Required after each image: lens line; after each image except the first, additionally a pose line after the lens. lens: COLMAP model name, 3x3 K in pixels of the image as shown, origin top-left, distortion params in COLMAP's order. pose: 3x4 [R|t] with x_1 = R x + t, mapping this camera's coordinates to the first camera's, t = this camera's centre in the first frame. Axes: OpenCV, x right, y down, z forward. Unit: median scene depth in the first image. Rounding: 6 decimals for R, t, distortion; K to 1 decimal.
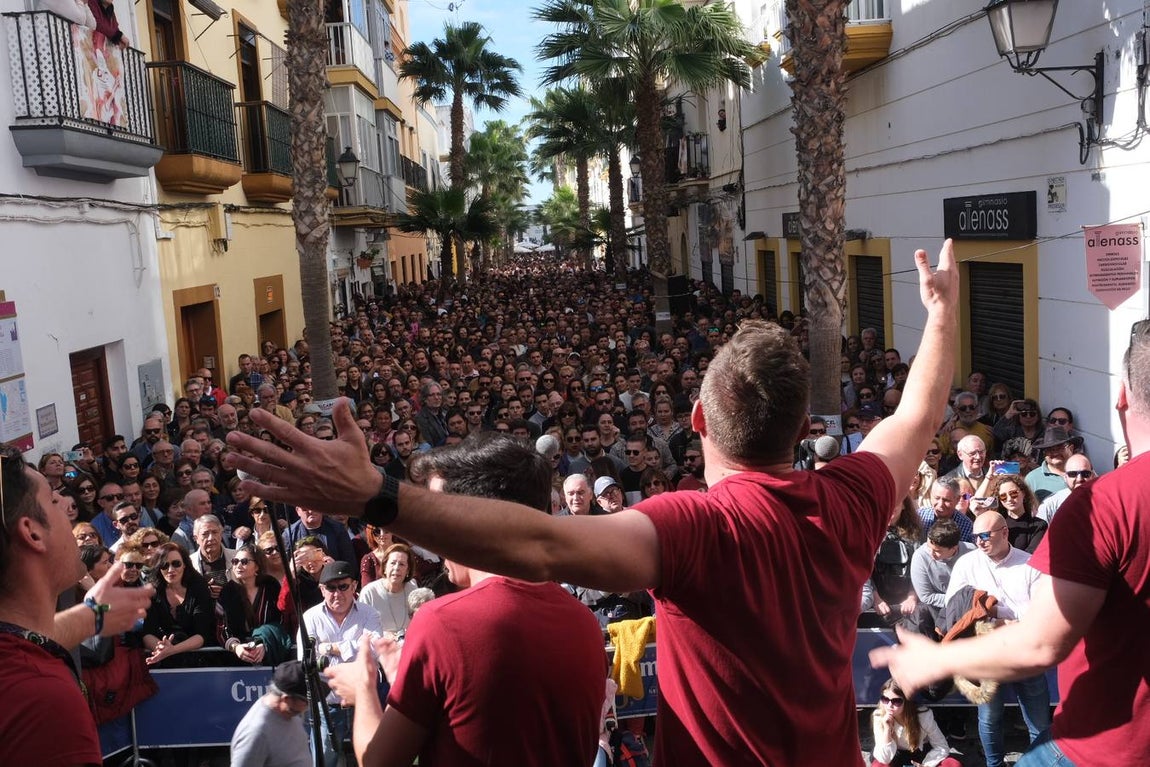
lens RADIAL K [[1083.3, 0, 580.3], [0, 1083.3, 359.8], [0, 0, 1]] dist [-0.017080, 0.000000]
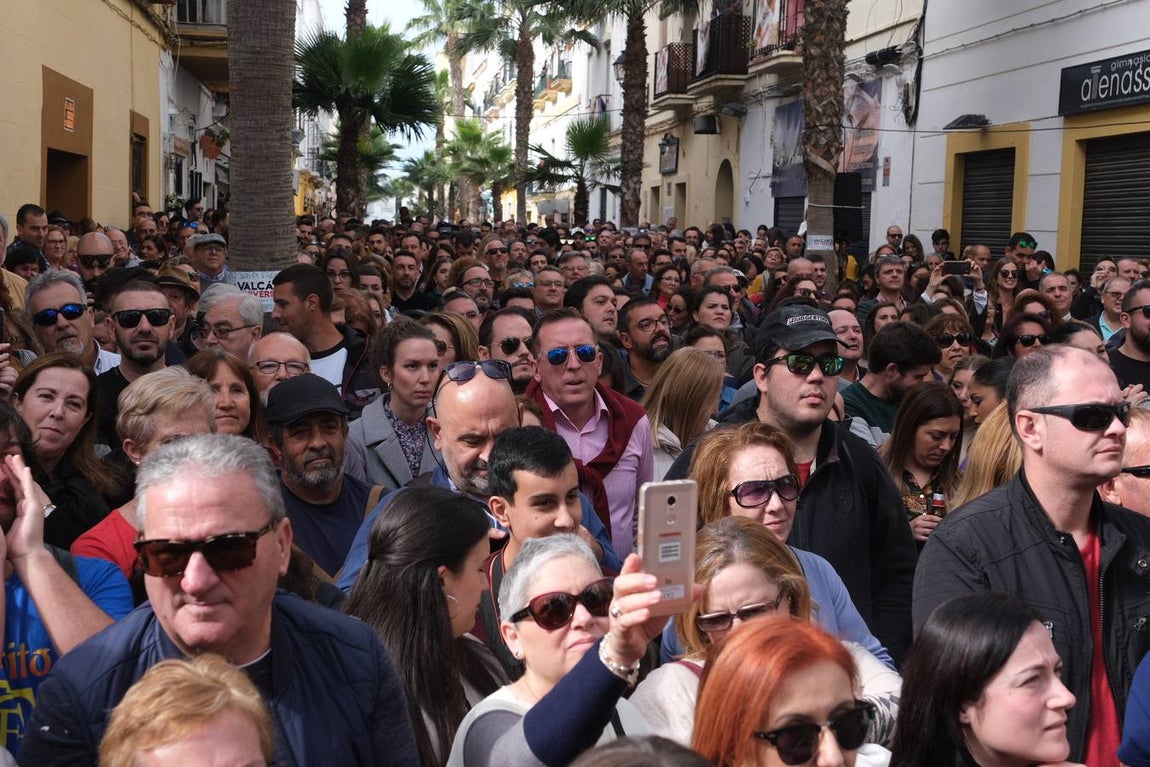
lens RADIAL K [[1378.3, 0, 569.0], [0, 1378.3, 381.2], [0, 0, 1]] dist [-0.021928, 0.000000]
pose [[0.989646, 0.079493, 0.119509, -0.155586], [-0.077811, 0.996793, -0.018677, 0.063798], [-0.120610, 0.009185, 0.992657, 0.435106]]
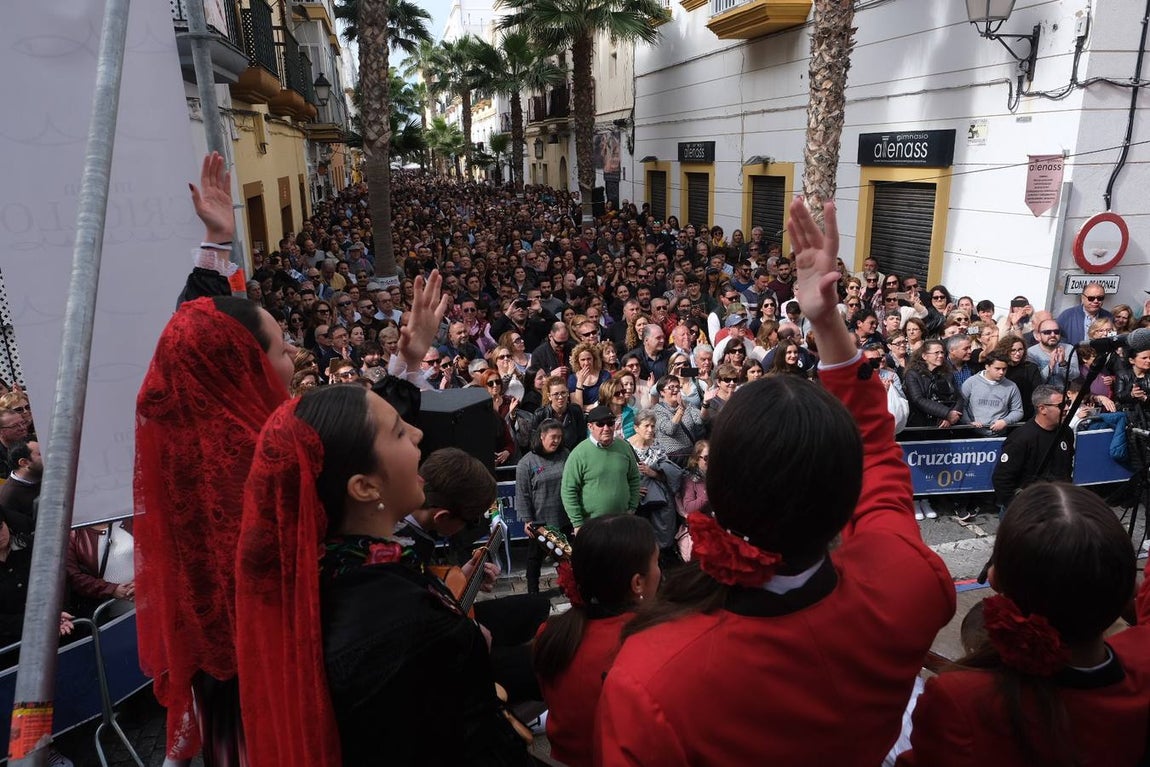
lens RADIAL K [[777.0, 0, 564.5], [0, 777.0, 367.7], [0, 0, 1]] dist [-0.006637, 0.011658]
pose [[0.981590, -0.011538, 0.190650, -0.174524], [-0.016217, 0.989534, 0.143383, 0.007411], [-0.190309, -0.143835, 0.971130, 0.056036]]
